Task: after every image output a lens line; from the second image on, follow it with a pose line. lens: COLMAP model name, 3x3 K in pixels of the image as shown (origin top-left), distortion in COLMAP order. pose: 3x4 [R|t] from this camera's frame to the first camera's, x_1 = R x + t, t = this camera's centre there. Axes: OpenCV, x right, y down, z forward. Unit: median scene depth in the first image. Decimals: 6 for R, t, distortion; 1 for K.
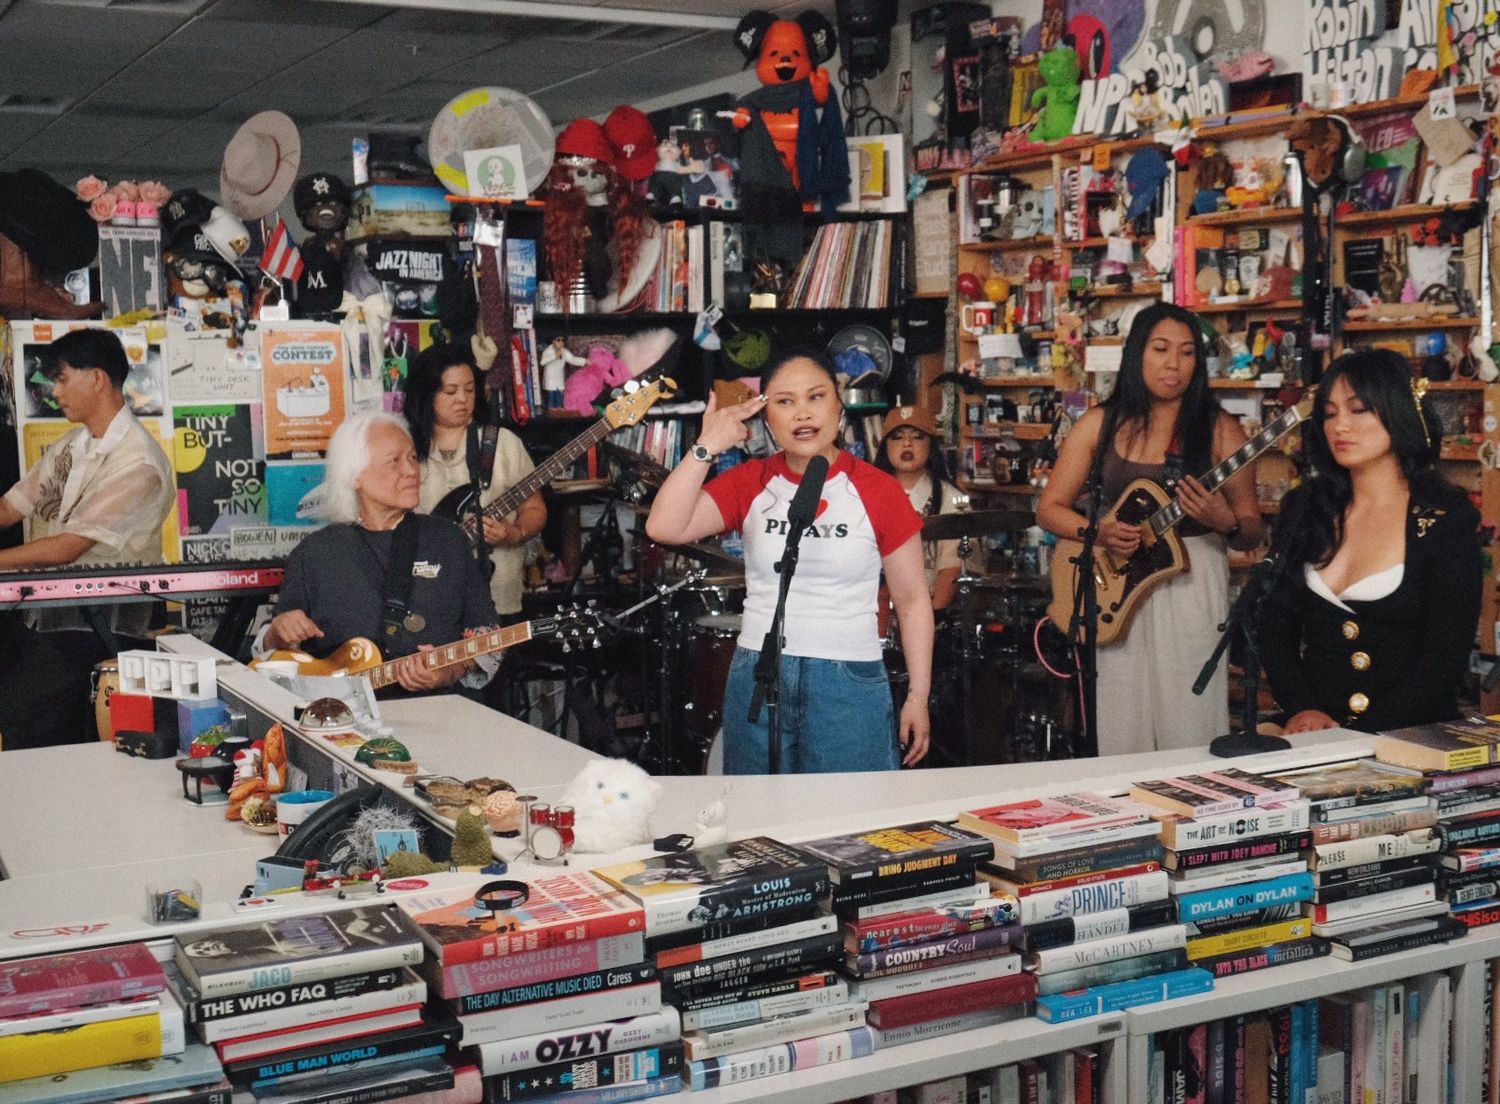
lens RADIAL K [[1947.9, 0, 750.0], [0, 1947.9, 552.0], [0, 0, 1]] dist [0.016298, 0.020776]
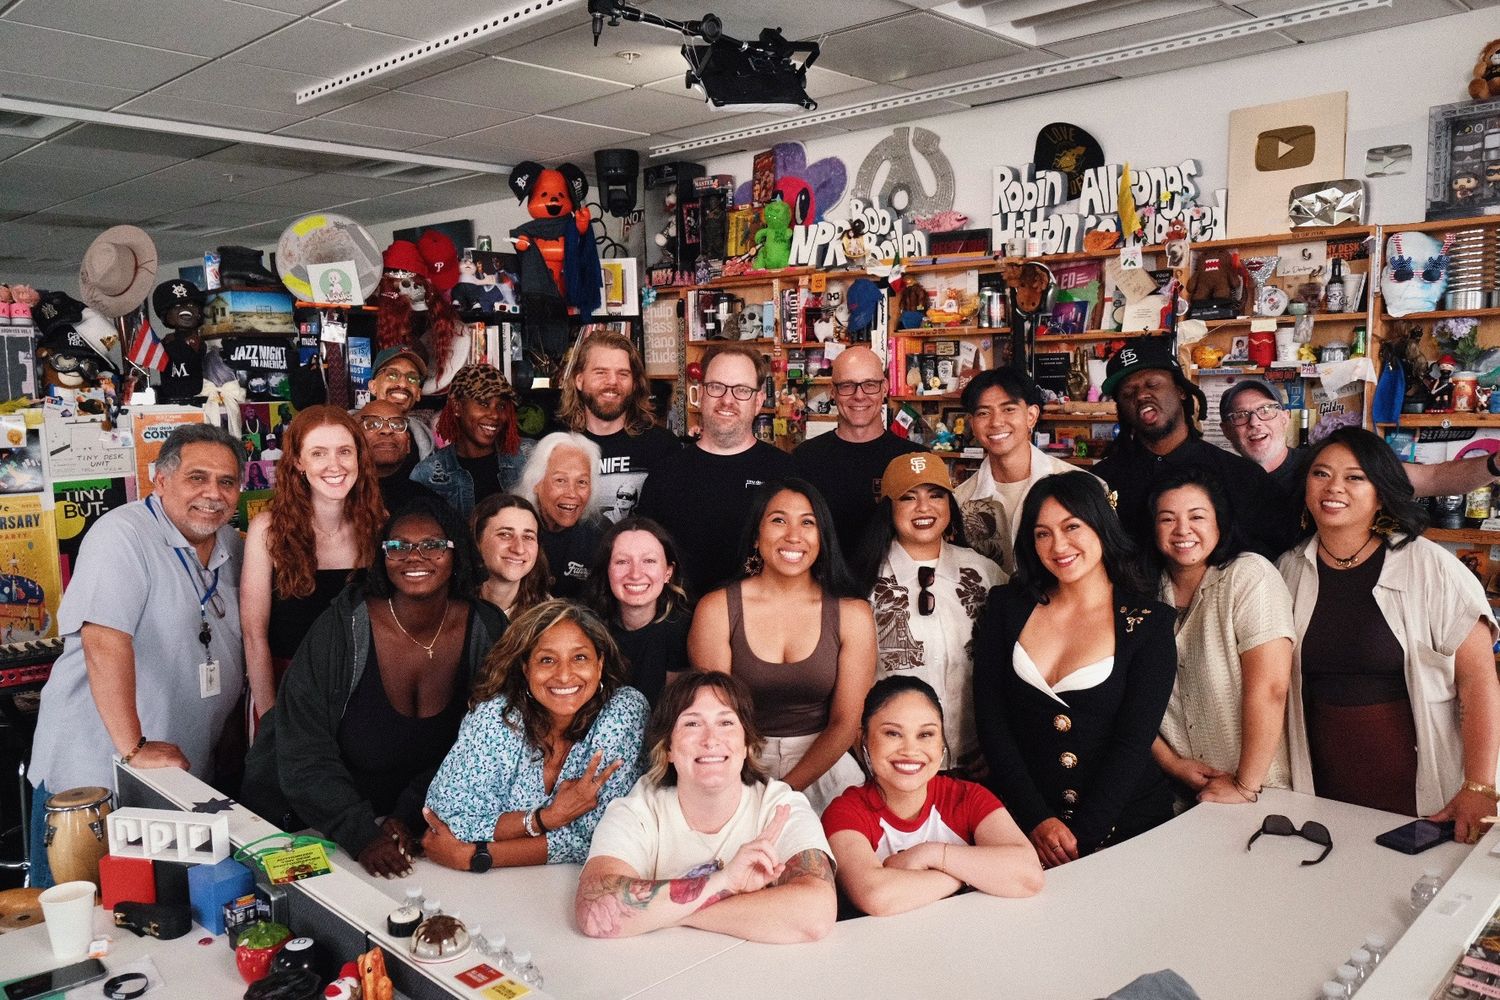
lens RADIAL K [[1163.9, 0, 693.4], [0, 1163.9, 496.2], [0, 0, 1]] dist [-0.009412, 0.050711]
pose [[0.958103, -0.032739, 0.284546, -0.129429], [0.031042, 0.999463, 0.010473, -0.061669], [-0.284736, -0.001201, 0.958605, 0.235256]]
